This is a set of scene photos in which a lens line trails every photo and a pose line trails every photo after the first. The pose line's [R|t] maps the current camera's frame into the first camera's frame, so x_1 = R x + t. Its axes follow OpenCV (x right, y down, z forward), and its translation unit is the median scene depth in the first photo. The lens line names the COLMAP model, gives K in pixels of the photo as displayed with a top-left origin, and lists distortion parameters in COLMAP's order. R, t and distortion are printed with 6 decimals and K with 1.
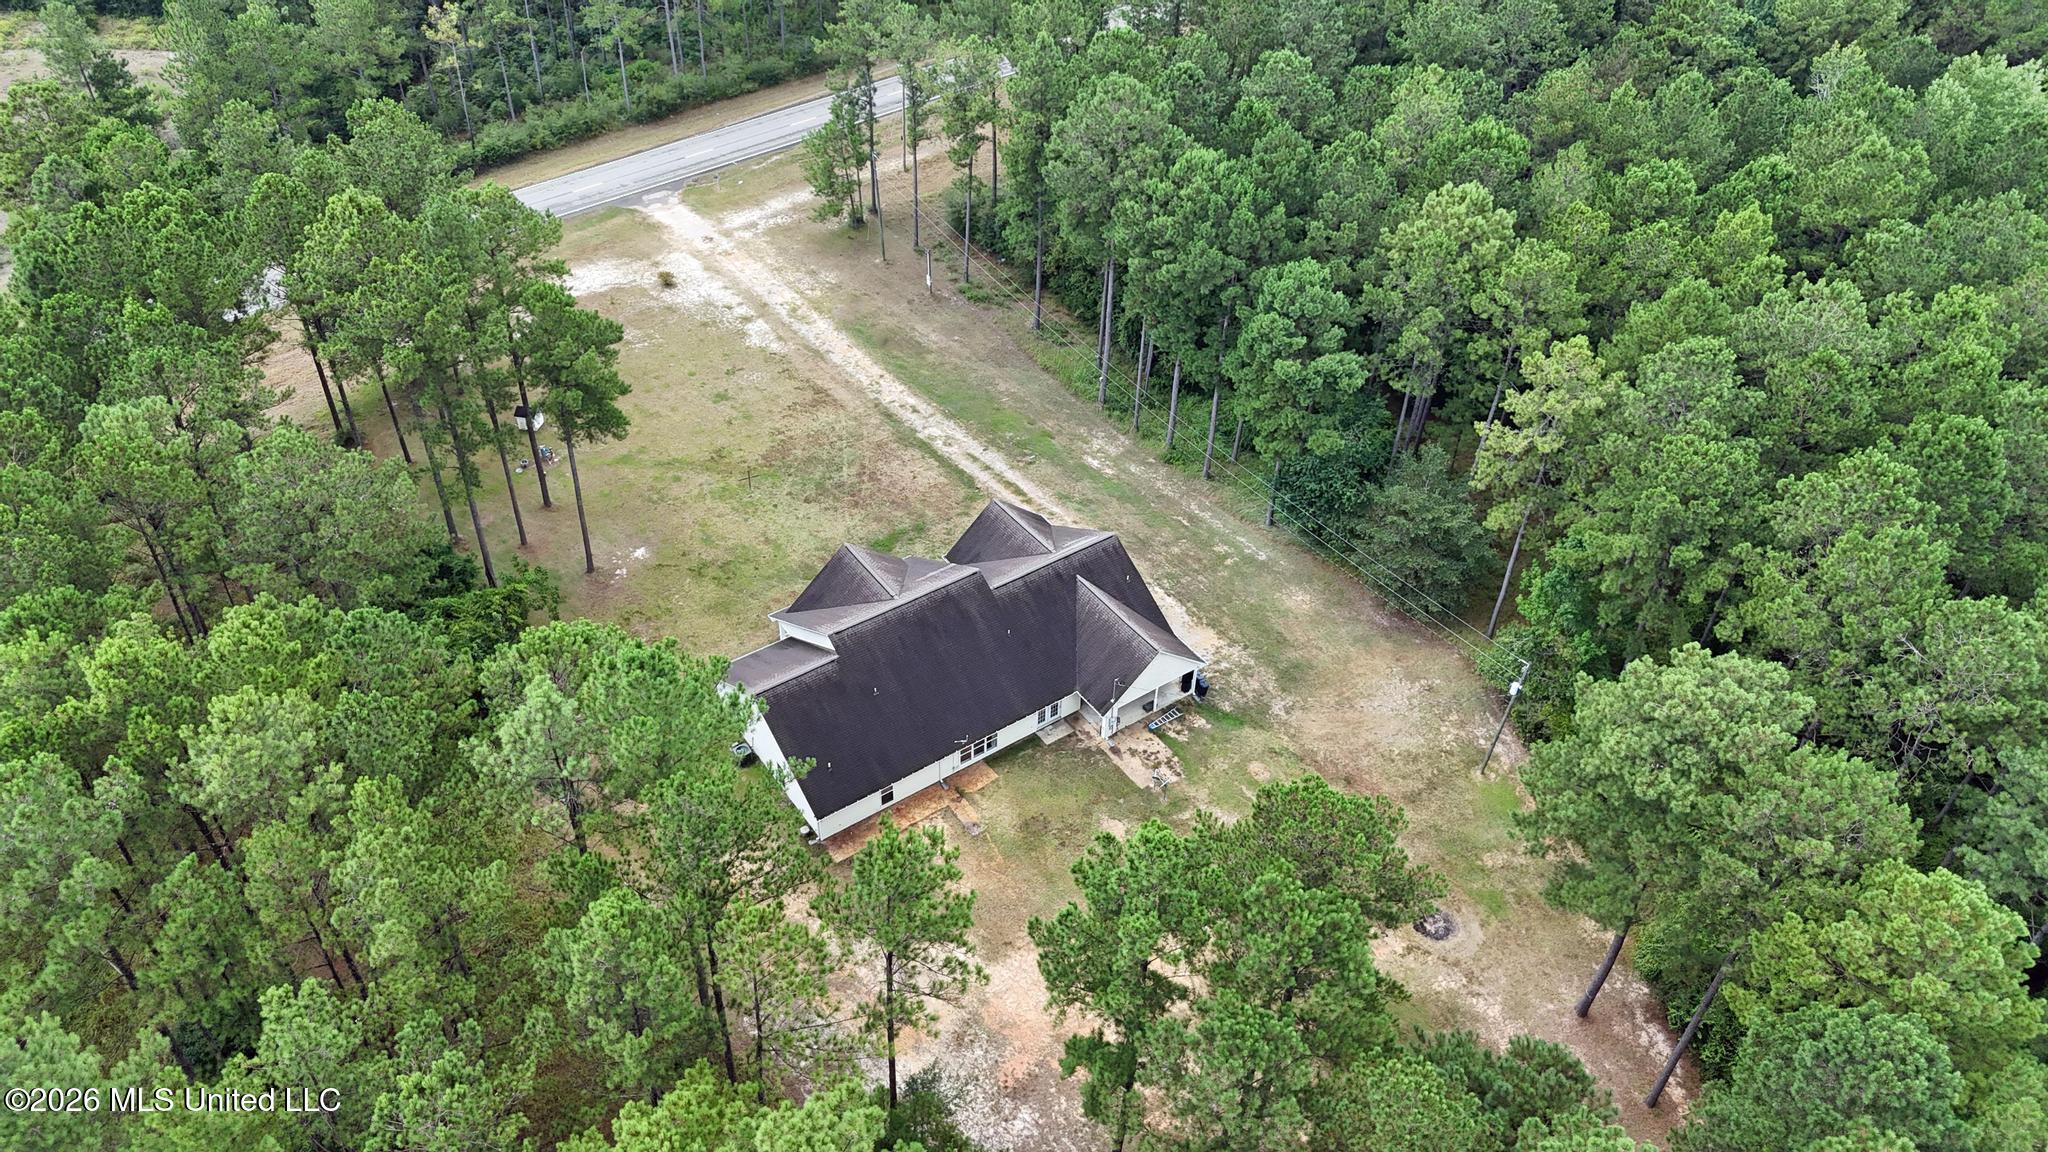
lens RADIAL K [[1502.4, 0, 1031.2], [0, 1502.4, 577.3], [0, 0, 1]] dist [0.047681, -0.029493]
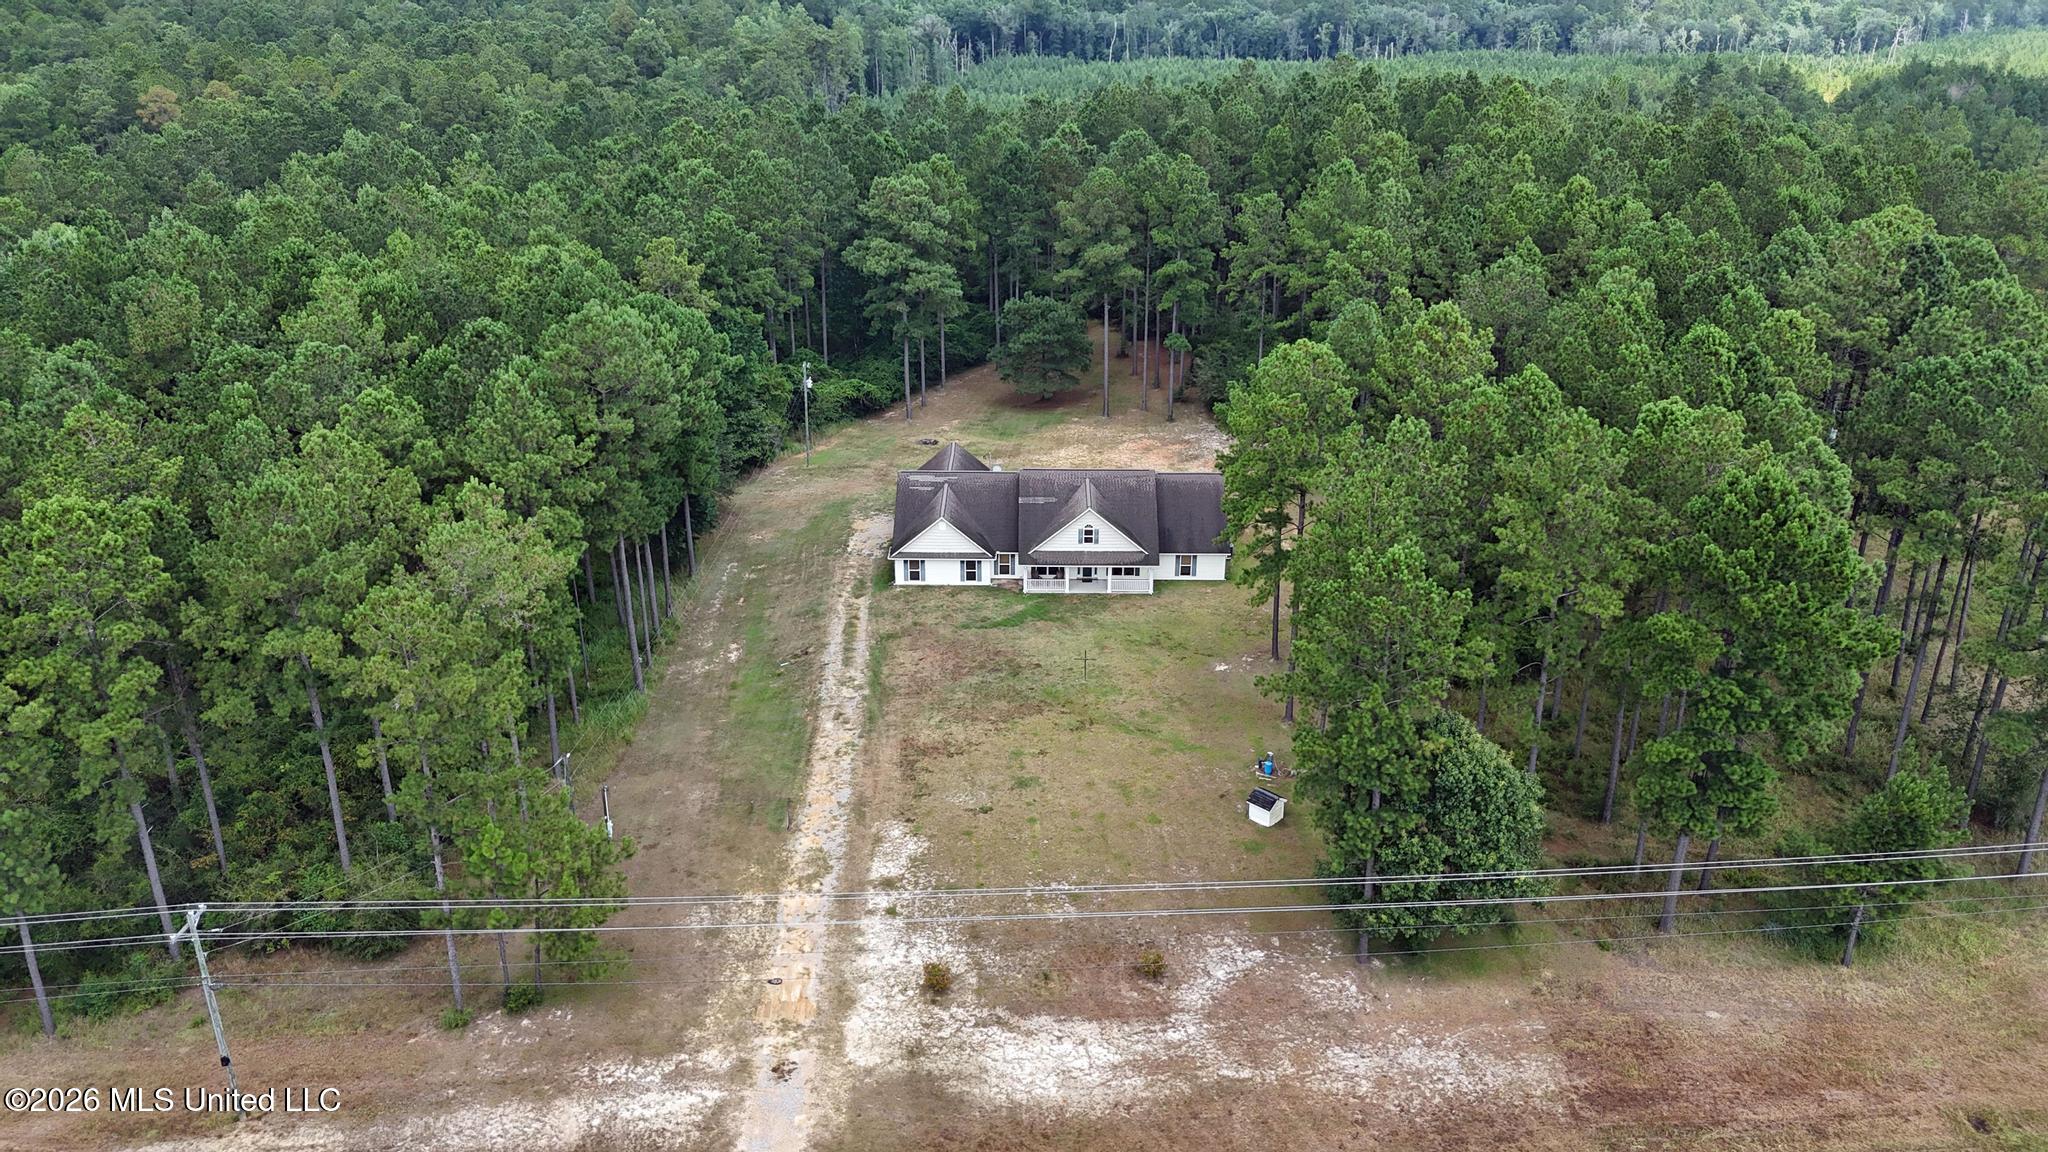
lens RADIAL K [[1502.4, 0, 1030.6], [0, 1502.4, 587.4], [0, 0, 1]] dist [0.047681, -0.029493]
pose [[-0.814523, -0.262321, 0.517436, -0.637648], [0.359877, 0.471096, 0.805330, -0.859696], [-0.455018, 0.842173, -0.289315, 1.262609]]
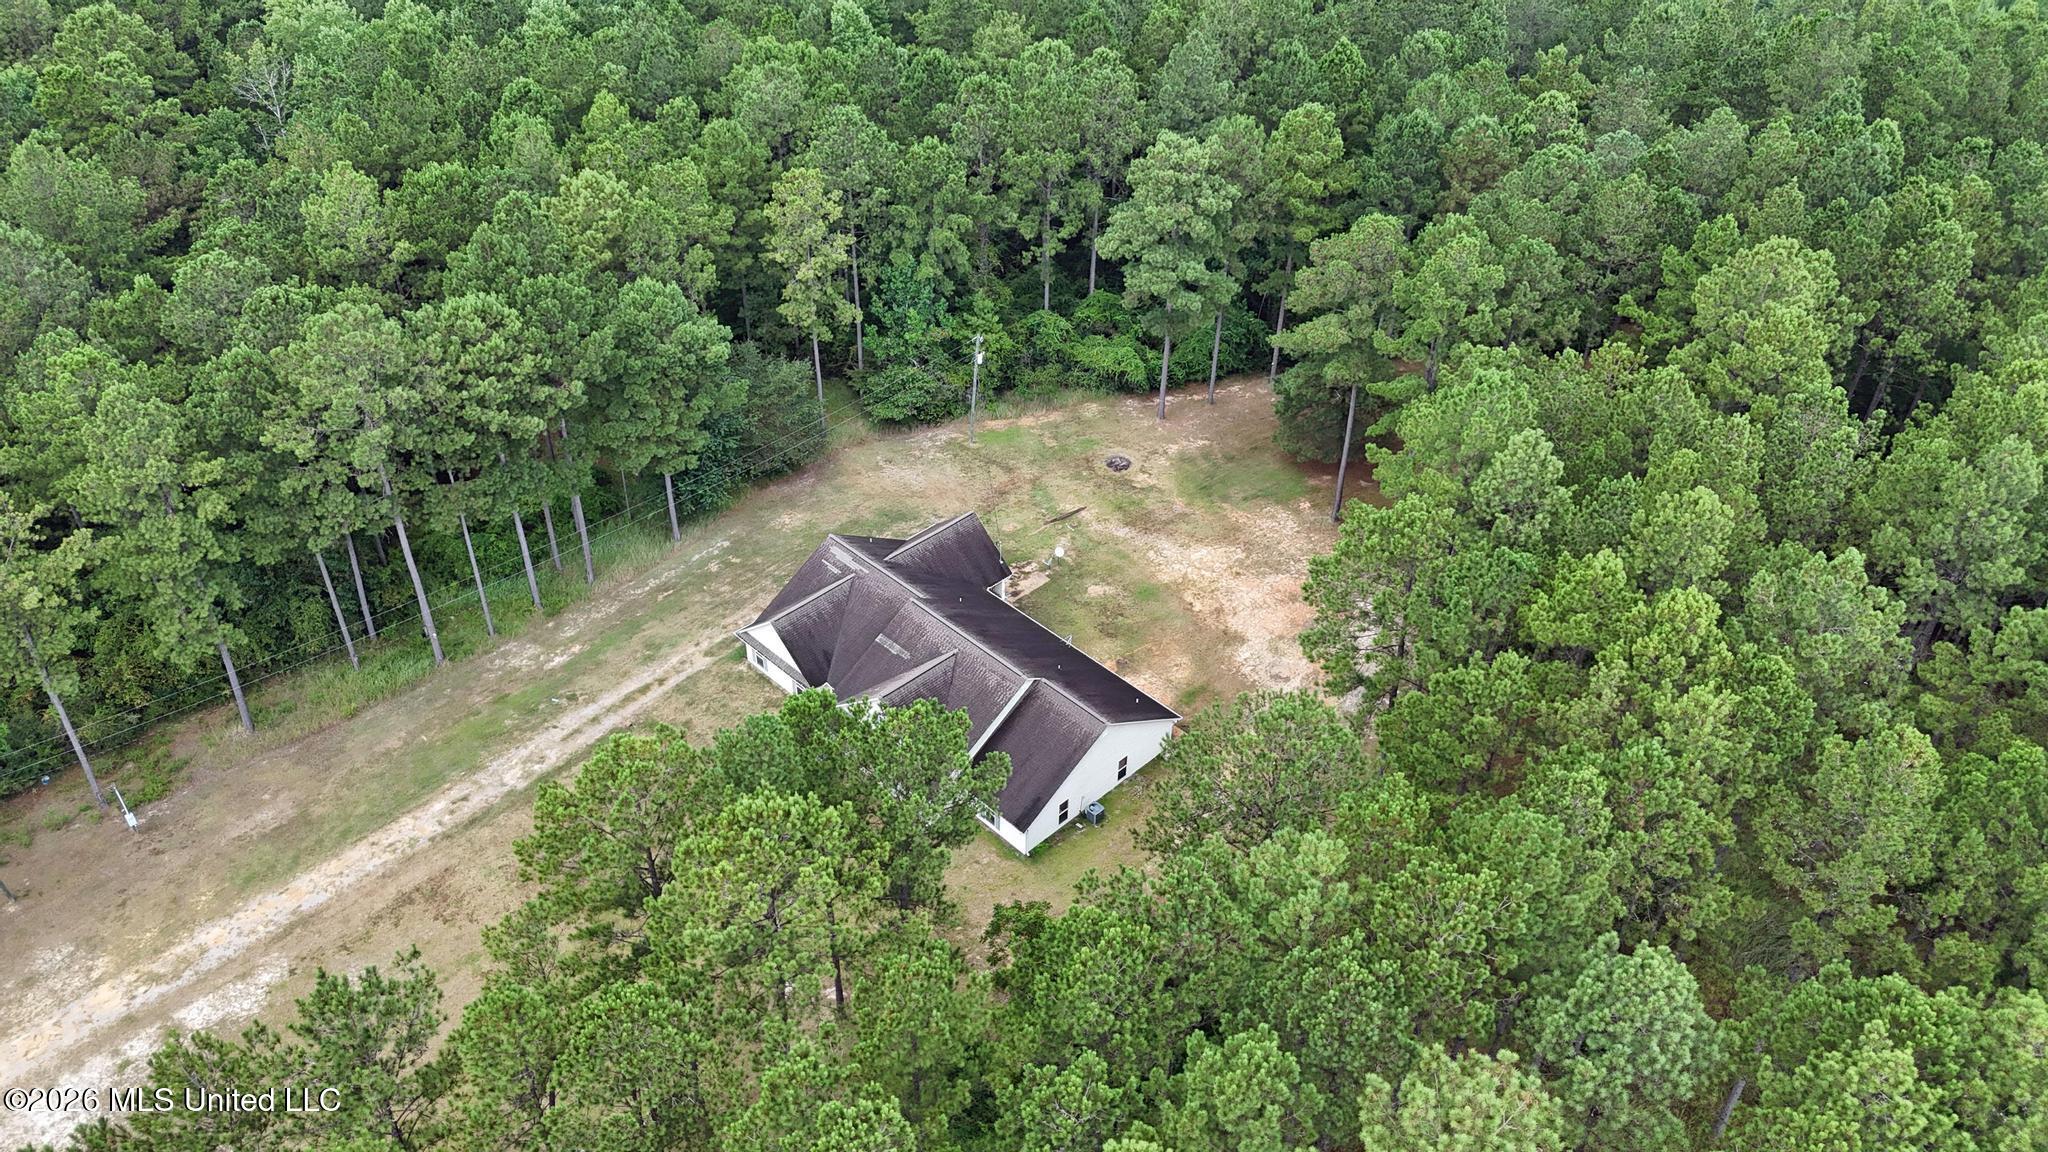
lens RADIAL K [[1502.4, 0, 1029.1], [0, 1502.4, 577.3], [0, 0, 1]] dist [0.047681, -0.029493]
pose [[-0.167309, -0.624199, 0.763141, -0.723253], [0.629600, 0.528016, 0.569915, -0.481033], [-0.758691, 0.575825, 0.304653, 0.532196]]
